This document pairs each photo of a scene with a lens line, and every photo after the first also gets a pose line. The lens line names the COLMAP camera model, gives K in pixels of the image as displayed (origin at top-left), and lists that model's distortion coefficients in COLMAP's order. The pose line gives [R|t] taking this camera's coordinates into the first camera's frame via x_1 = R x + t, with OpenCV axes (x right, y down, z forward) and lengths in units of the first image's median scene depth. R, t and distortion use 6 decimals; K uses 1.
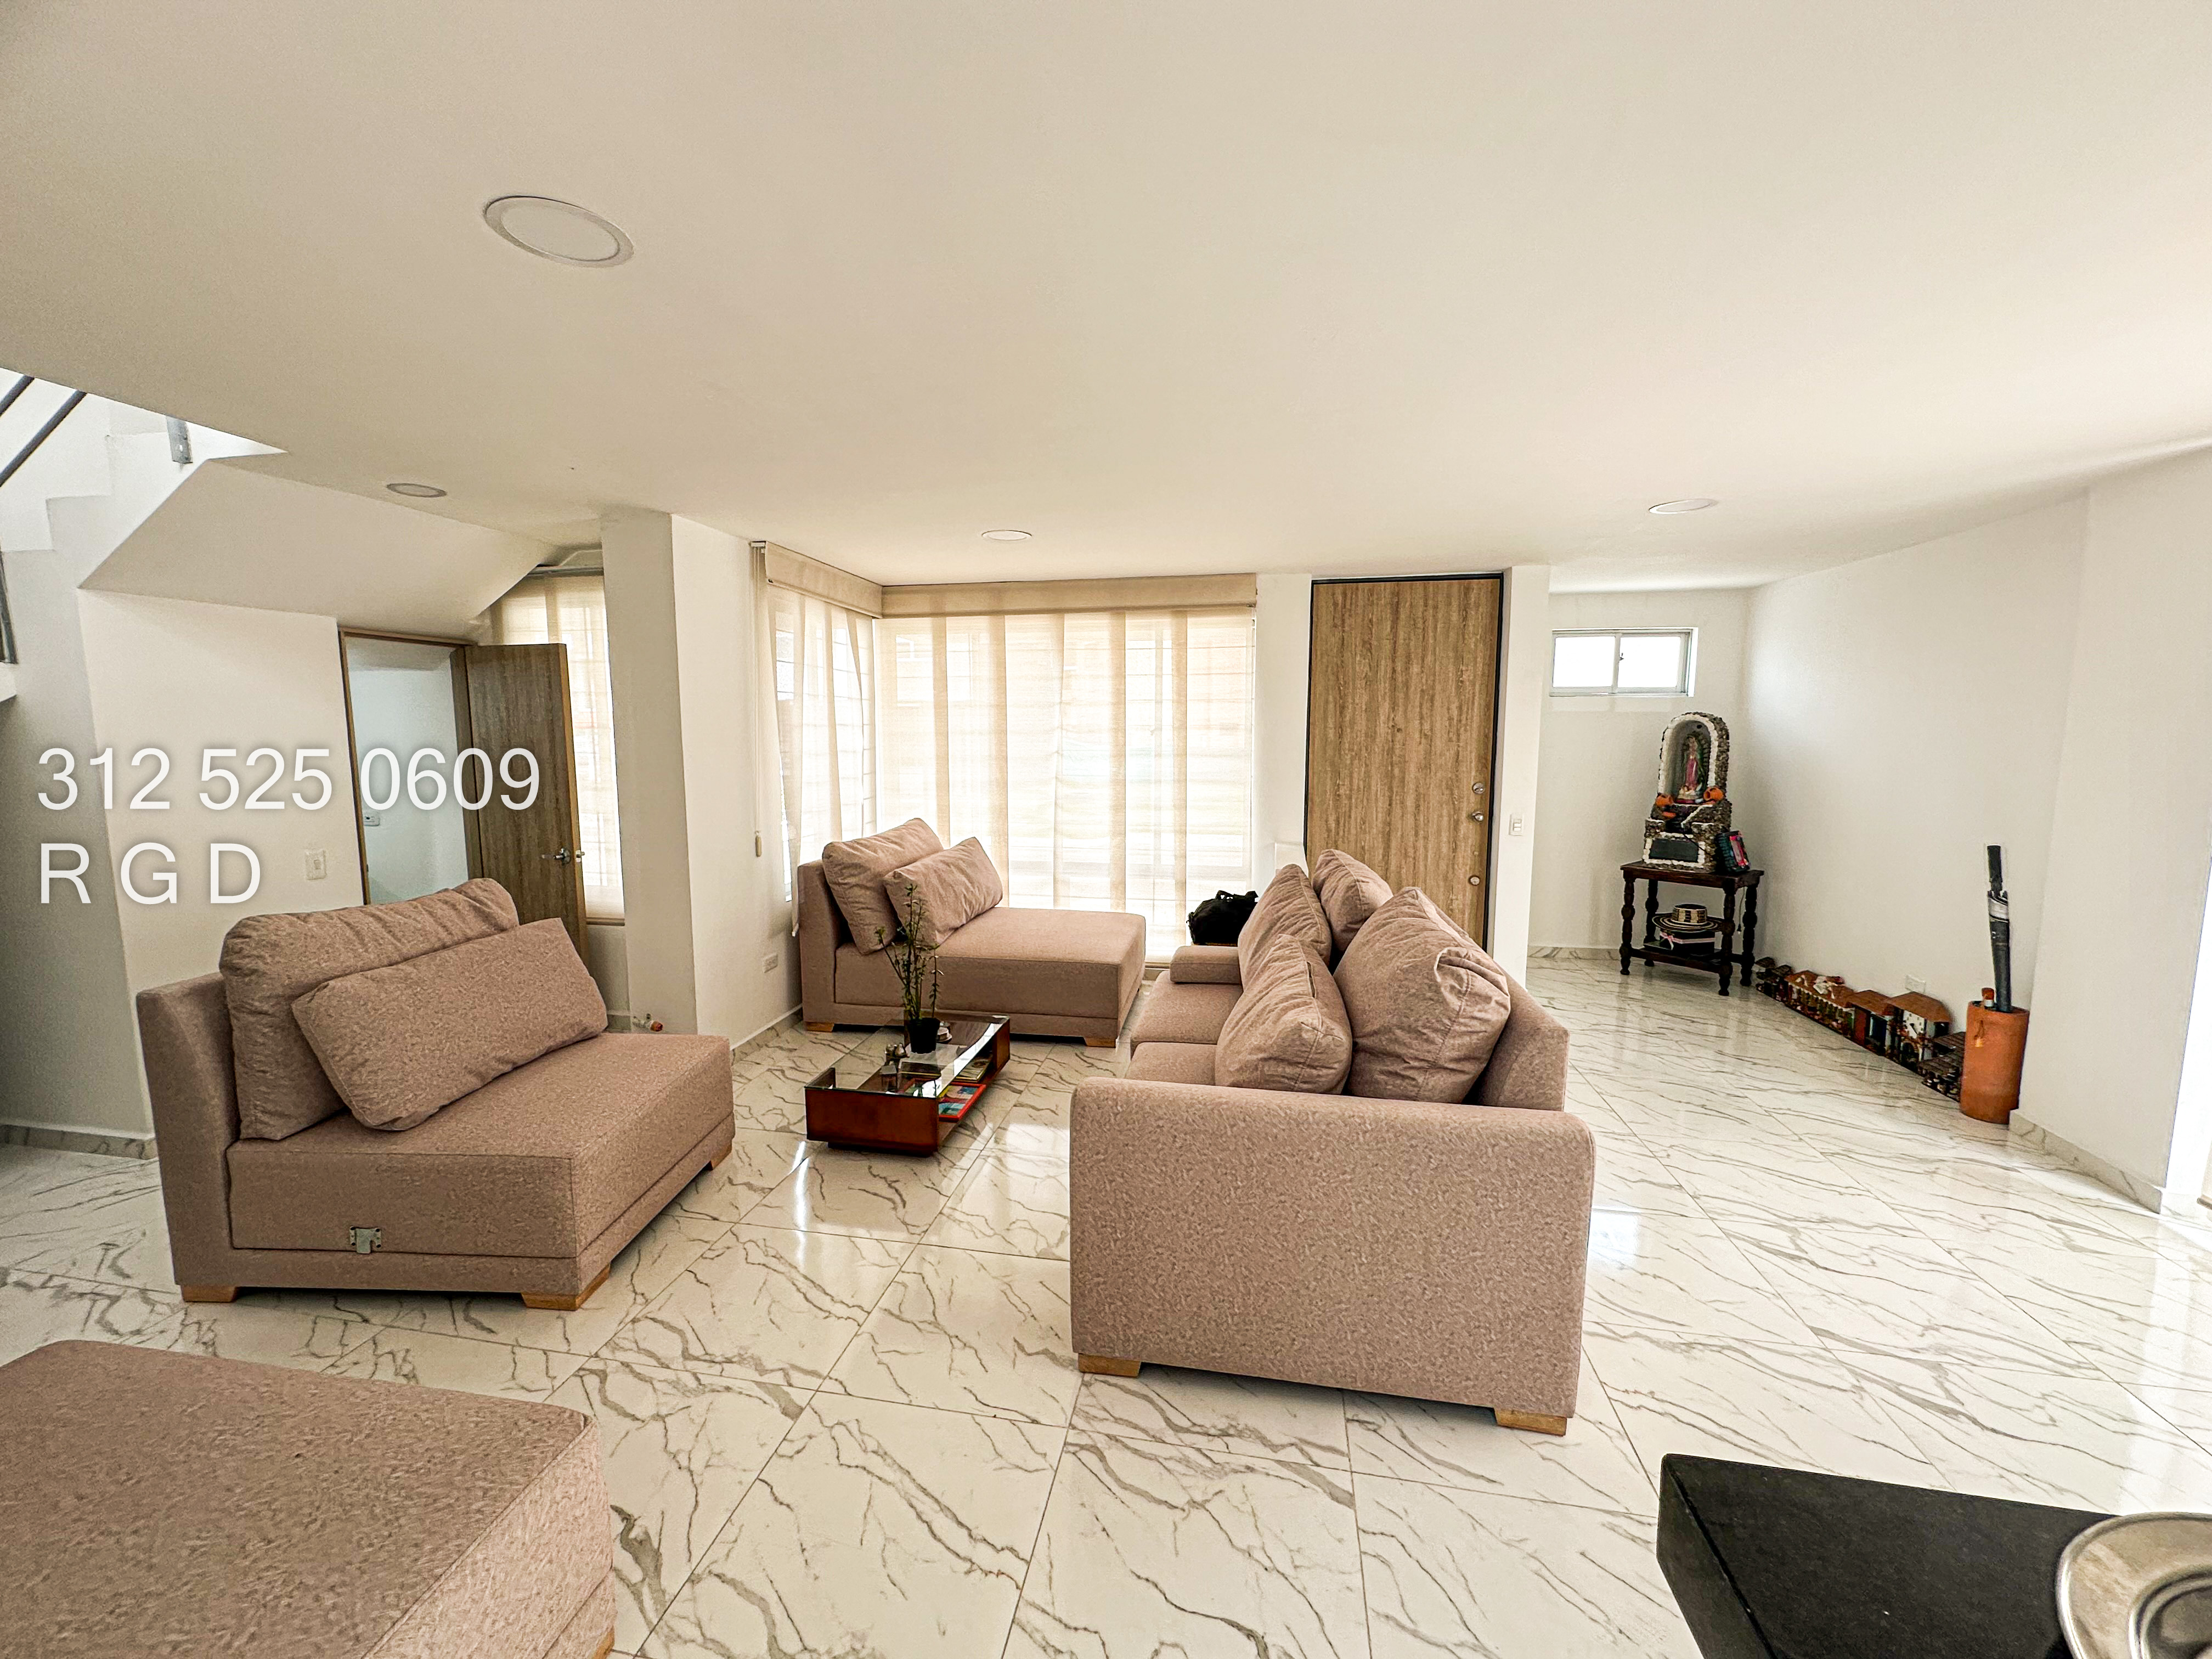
lens RADIAL K [[879.7, 0, 1106.0], [0, 879.7, 829.5], [0, 0, 1]] dist [0.001567, 0.000304]
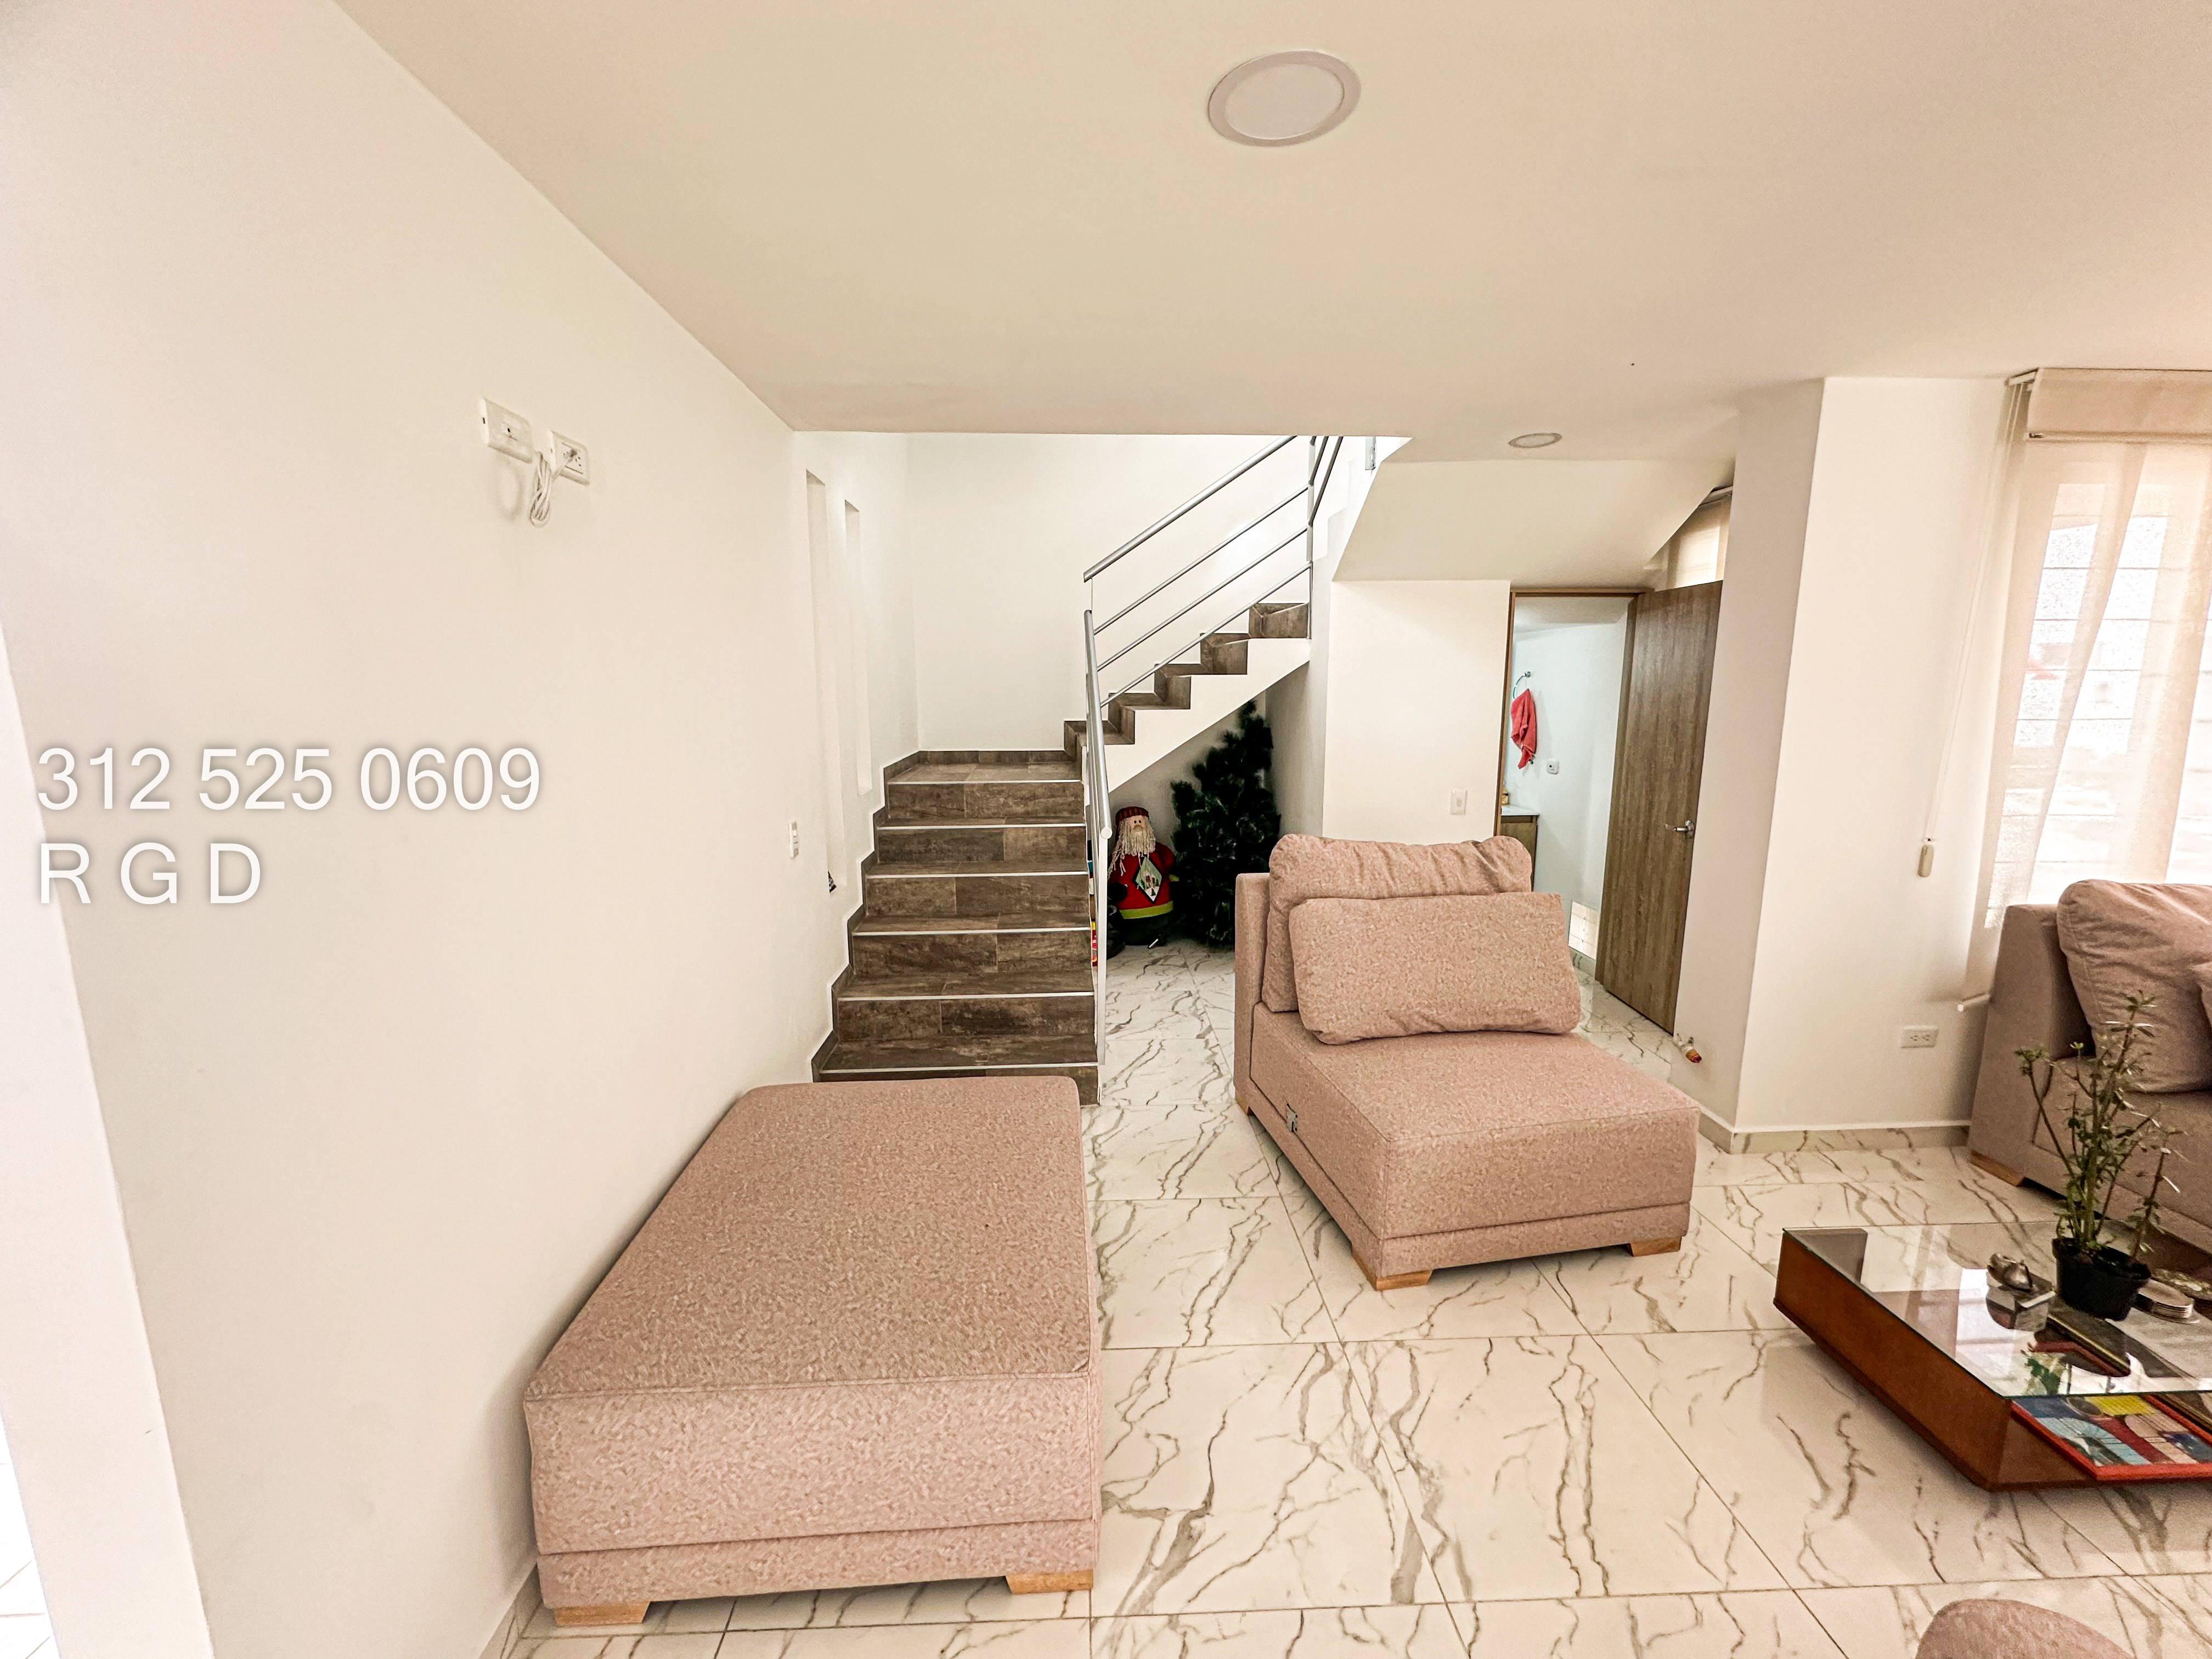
lens RADIAL K [[882.1, 0, 1106.0], [0, 882.1, 829.5], [0, 0, 1]] dist [-0.000463, -0.000028]
pose [[0.218788, 0.158510, -0.962812, 0.154078], [-0.107018, 0.984663, 0.137789, -0.044772], [0.969886, 0.072891, 0.232396, 0.378045]]
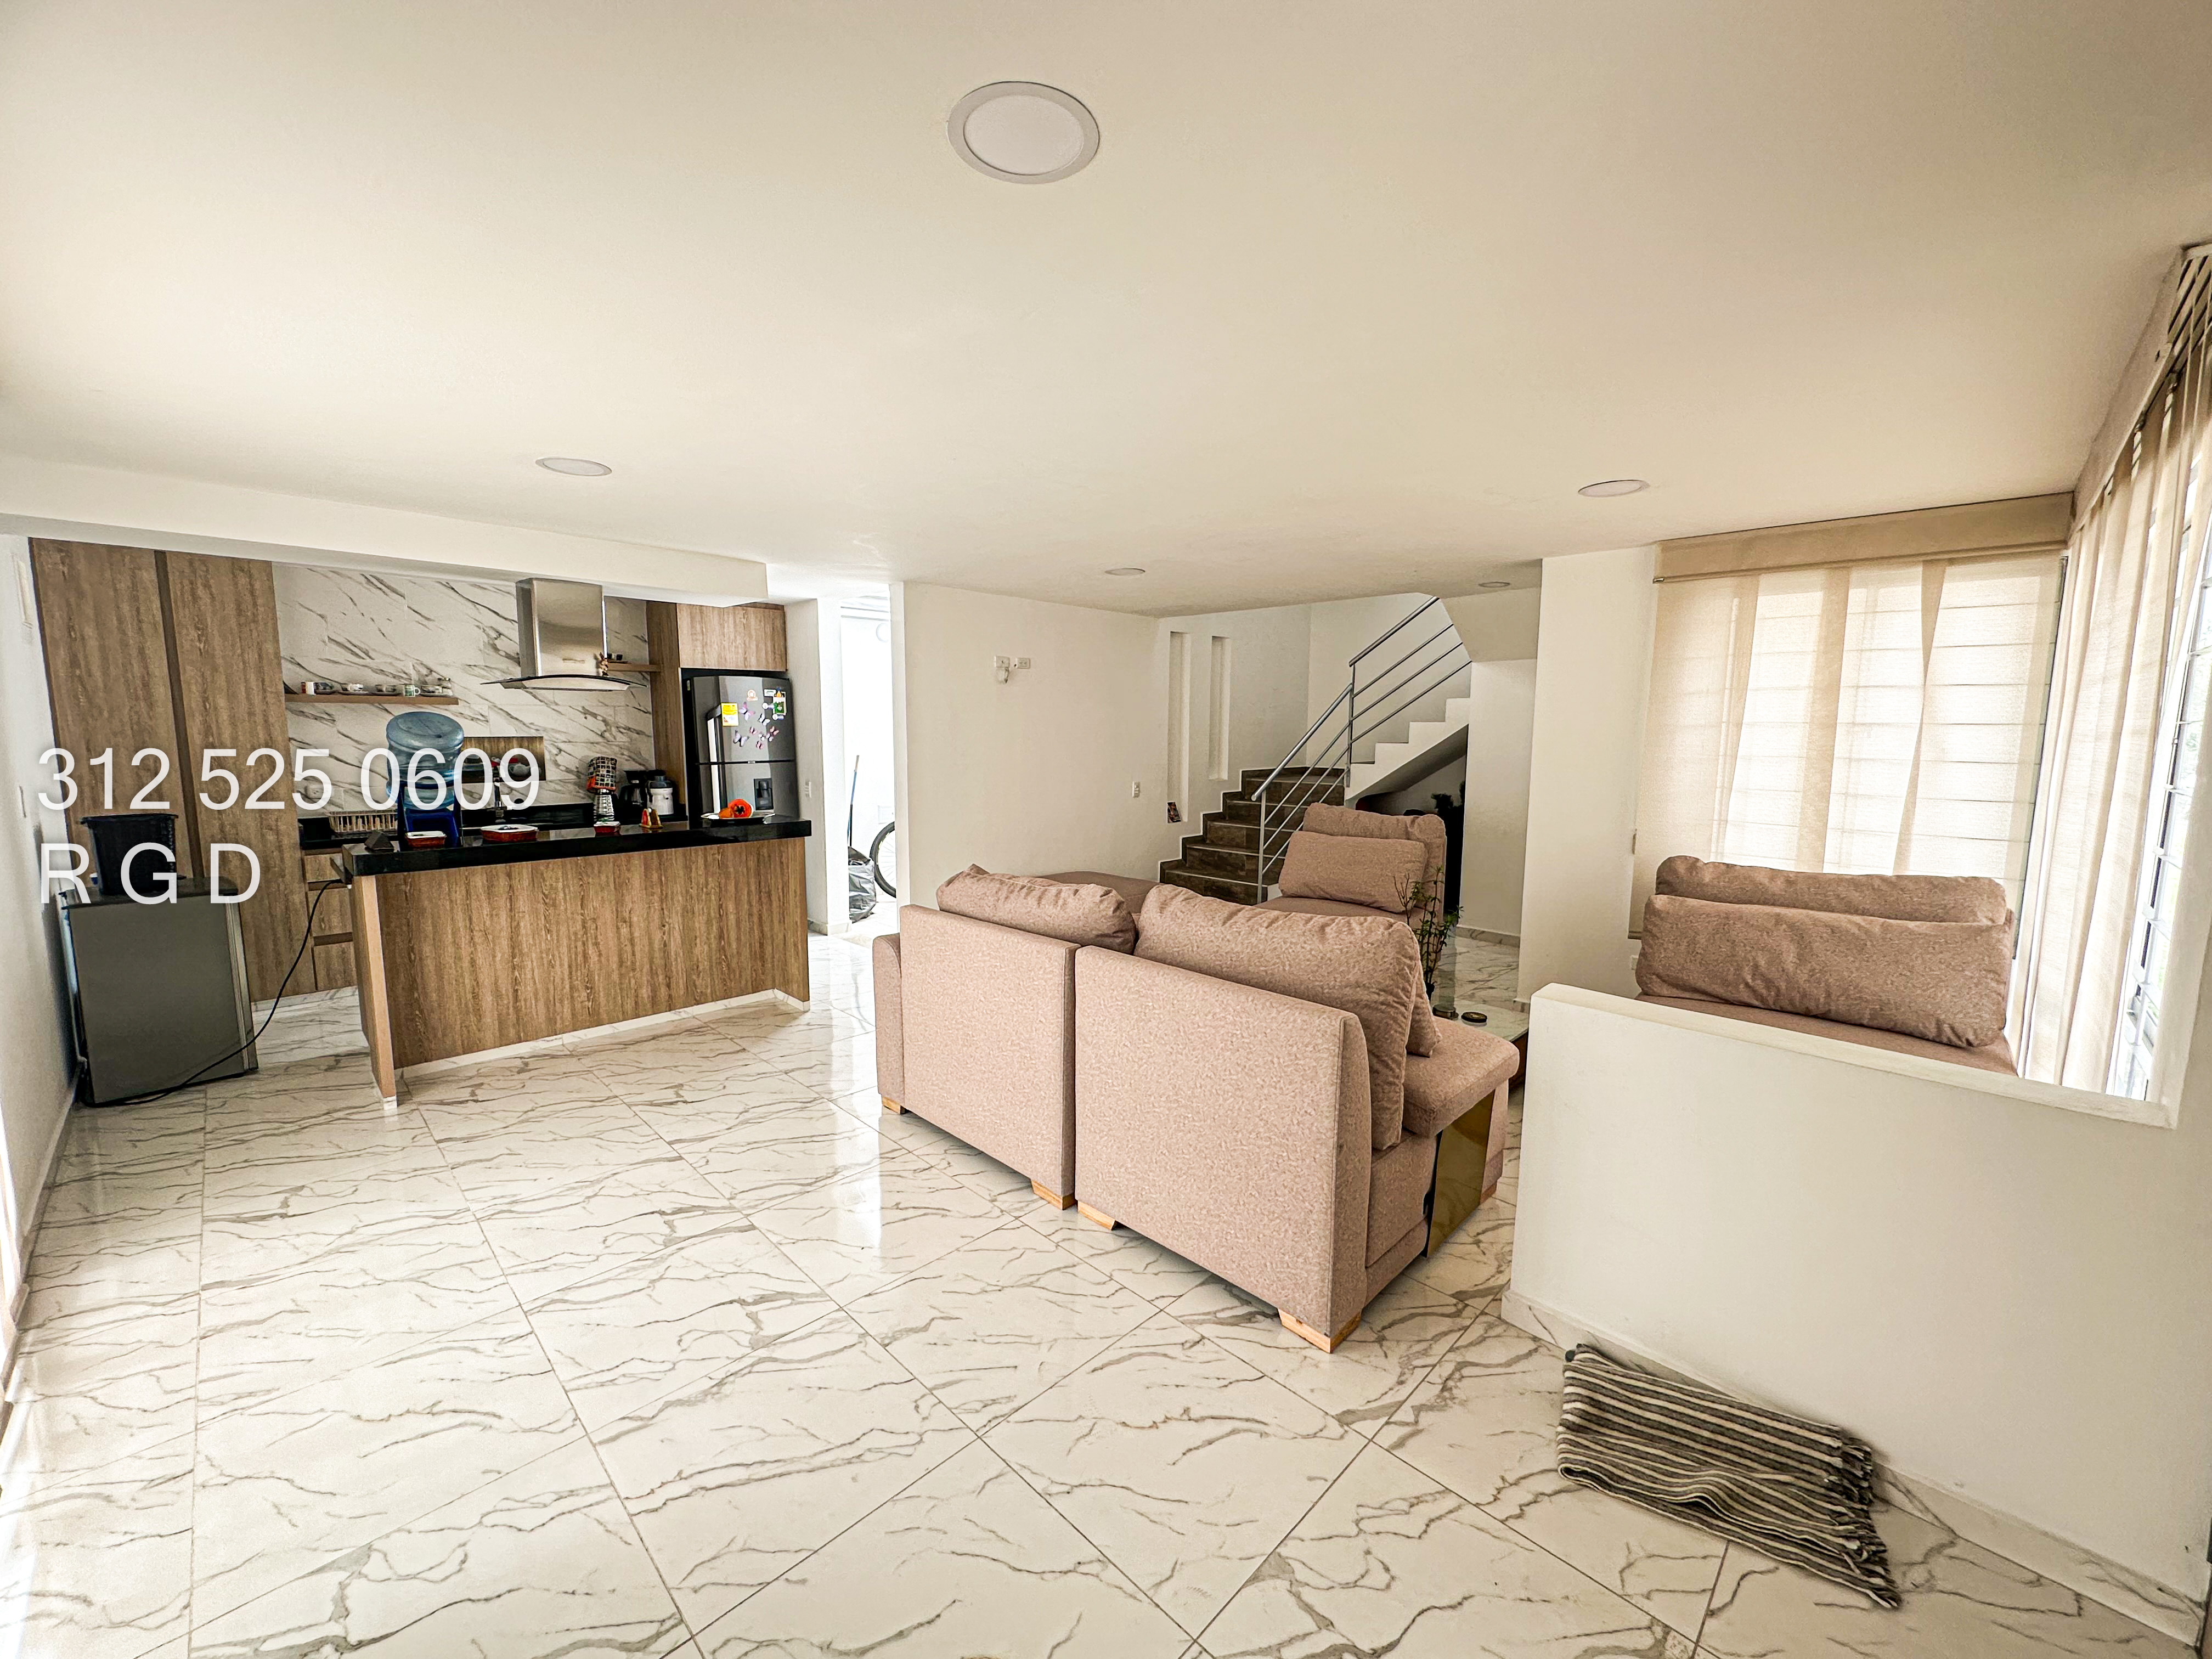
lens RADIAL K [[879.7, 0, 1106.0], [0, 879.7, 829.5], [0, 0, 1]] dist [0.001567, 0.000304]
pose [[-0.558588, 0.093520, -0.824156, 1.185655], [-0.103791, 0.977933, 0.181315, -0.180916], [0.822926, 0.186820, -0.536555, 1.559704]]
